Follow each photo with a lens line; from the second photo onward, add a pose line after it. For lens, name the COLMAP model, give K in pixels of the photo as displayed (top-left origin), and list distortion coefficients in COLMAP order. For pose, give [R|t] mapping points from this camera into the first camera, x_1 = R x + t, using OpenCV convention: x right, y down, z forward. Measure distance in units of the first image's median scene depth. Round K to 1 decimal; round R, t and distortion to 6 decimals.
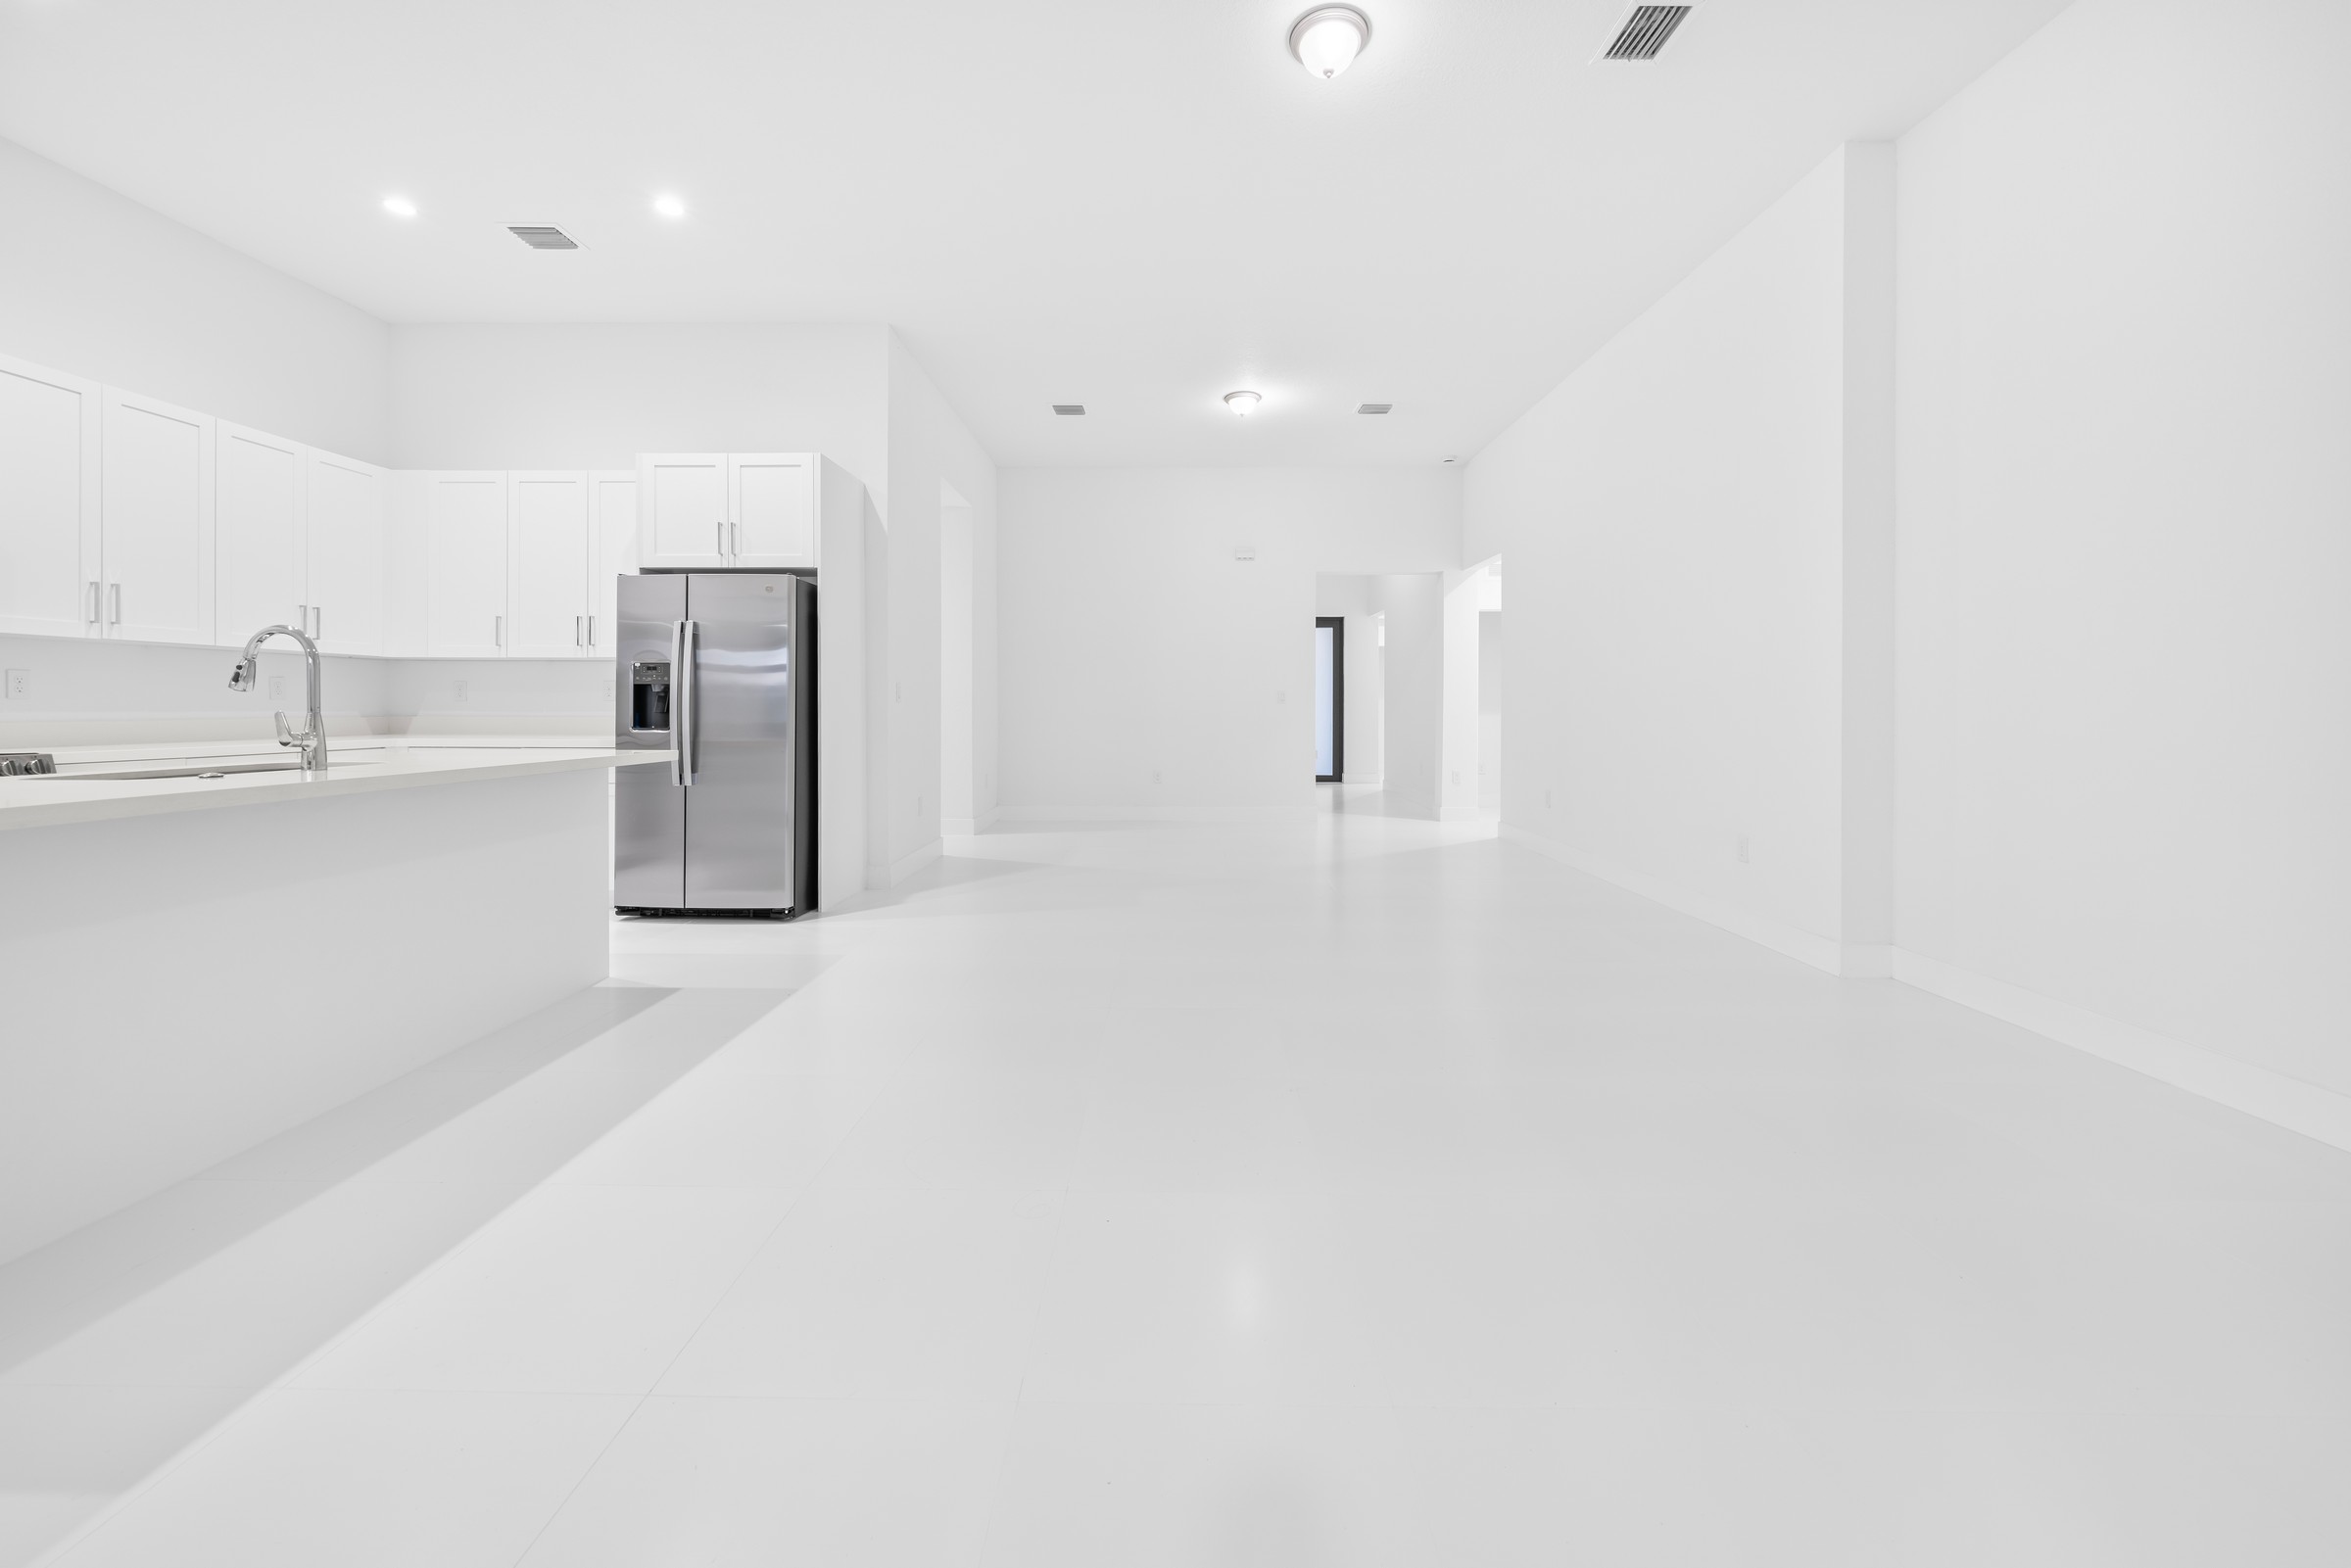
lens RADIAL K [[861.7, 0, 1167.2], [0, 861.7, 708.7], [0, 0, 1]] dist [-0.001415, -0.000118]
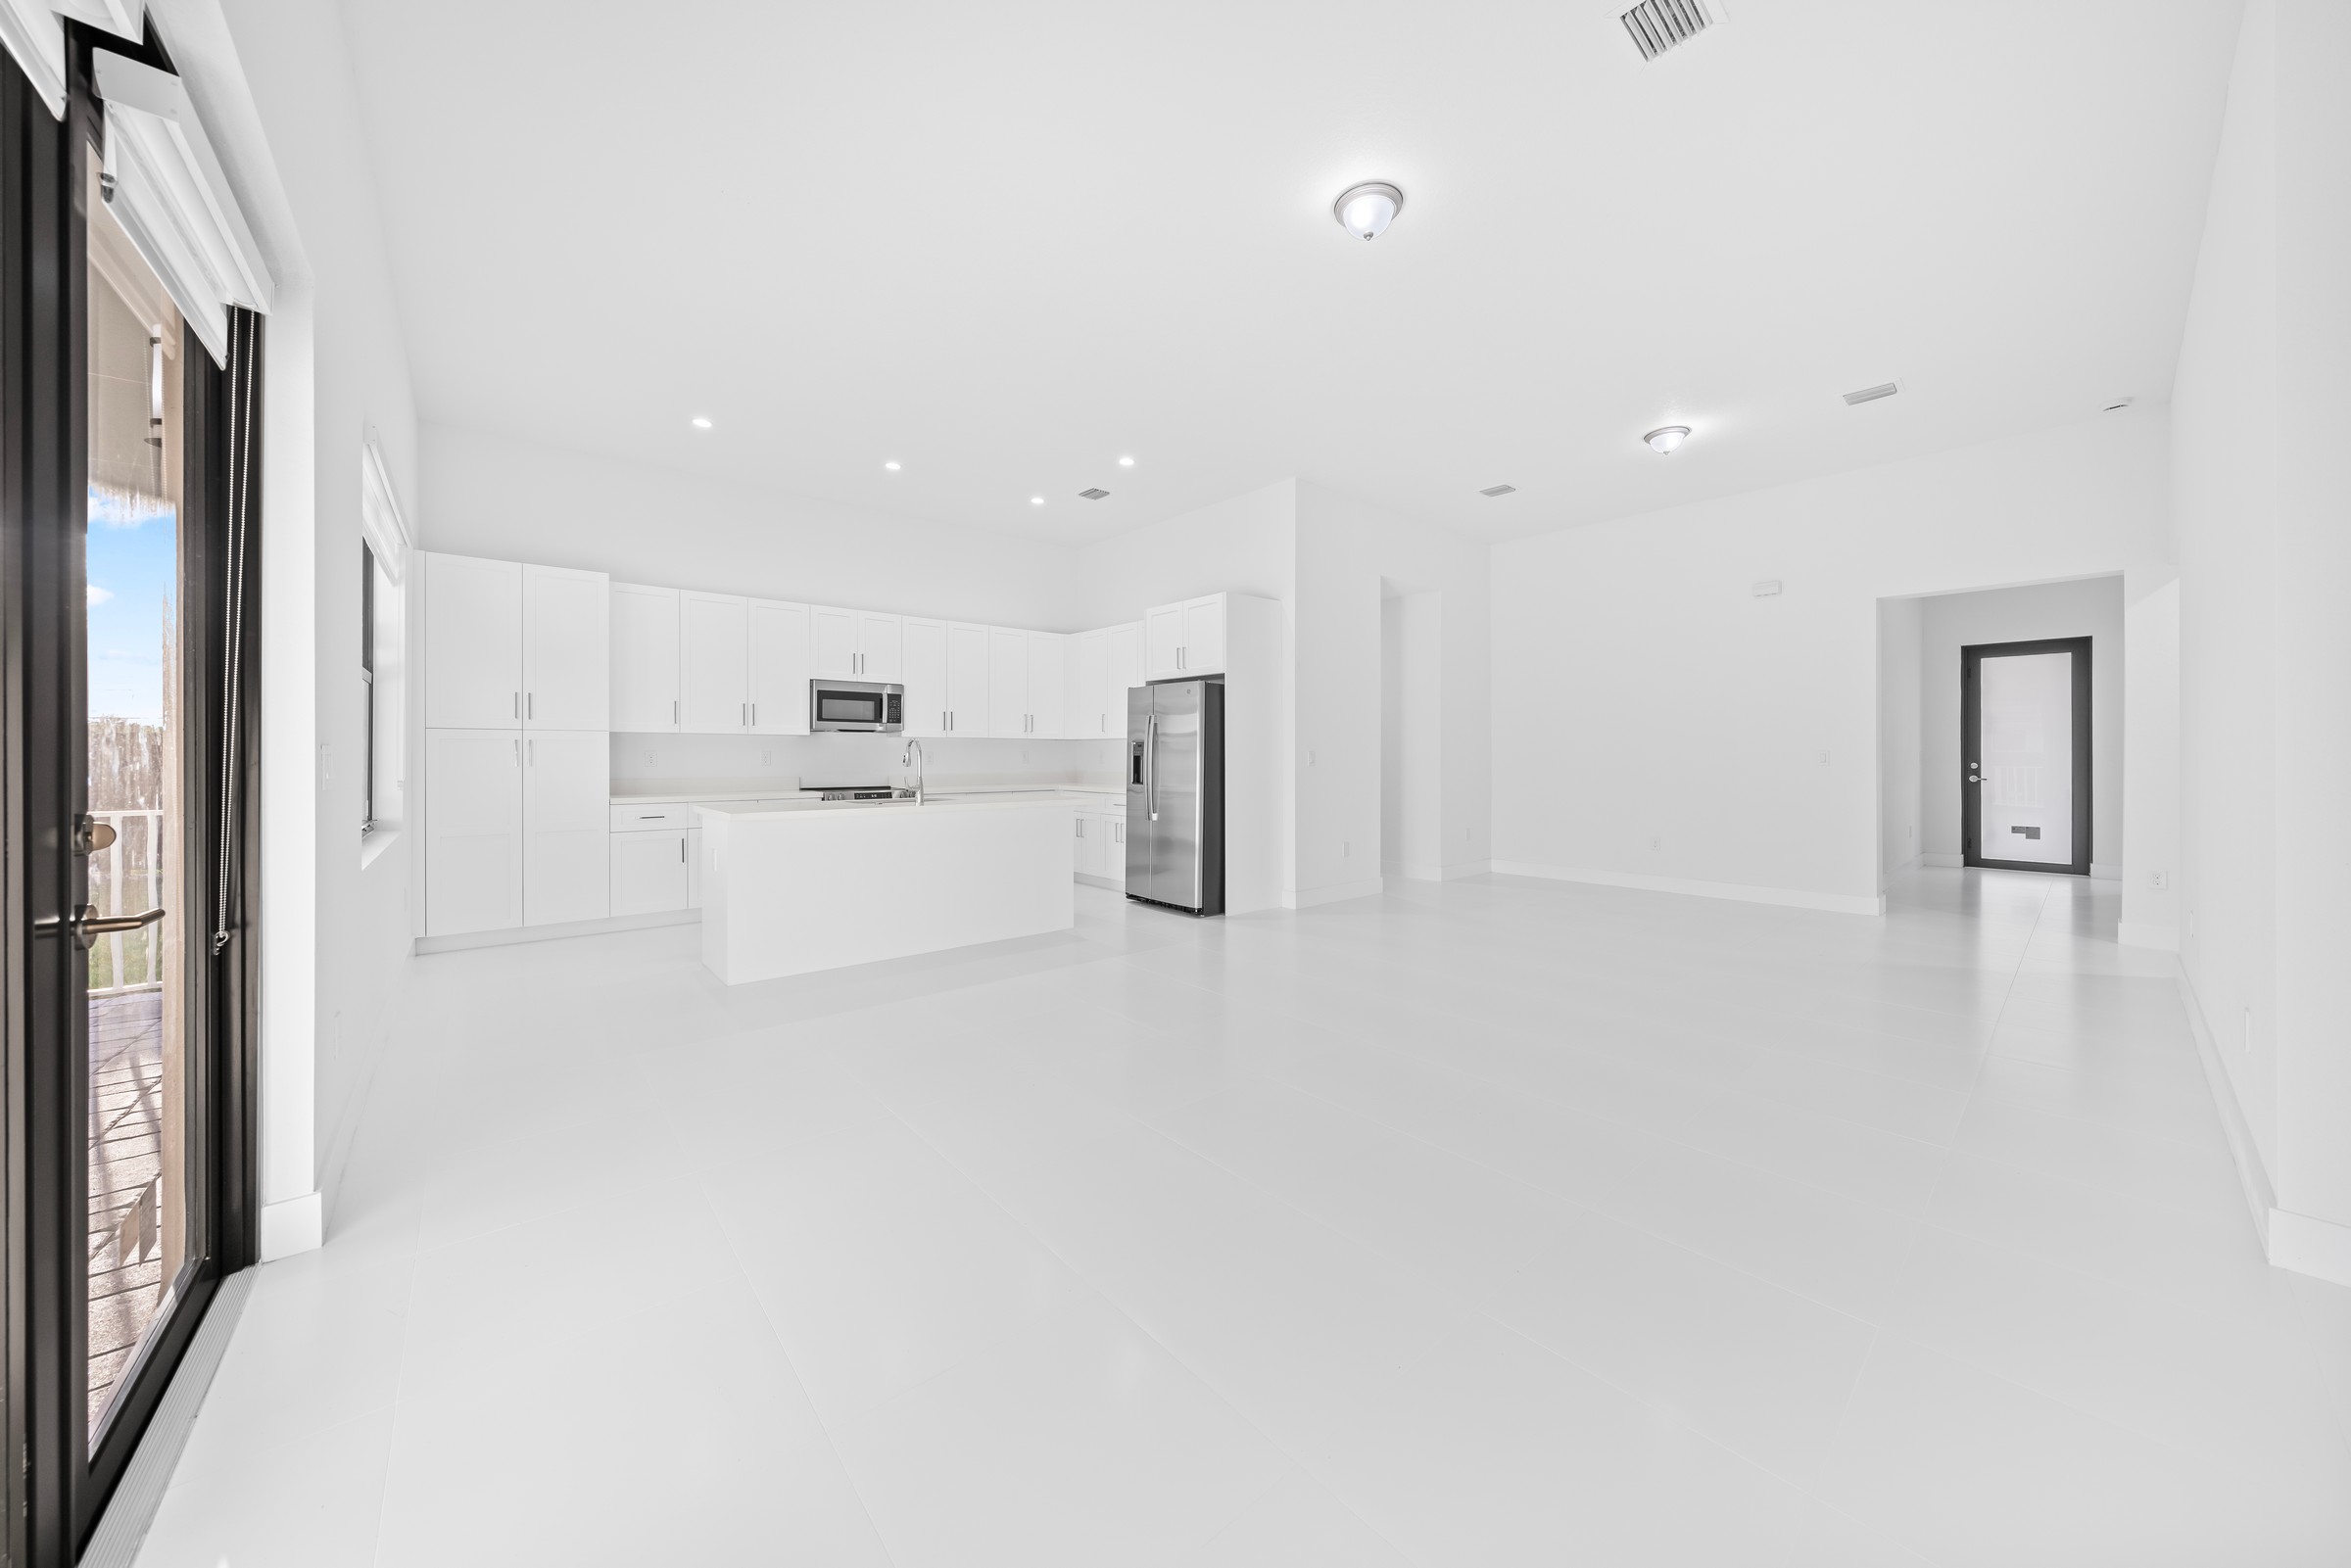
lens RADIAL K [[810.3, 0, 1180.3], [0, 810.3, 753.6], [0, 0, 1]] dist [0.000371, 0.000214]
pose [[0.666135, -0.003513, -0.745823, 0.562628], [-0.000619, 0.999986, -0.005264, -0.023801], [0.745831, 0.003968, 0.666123, 0.059220]]
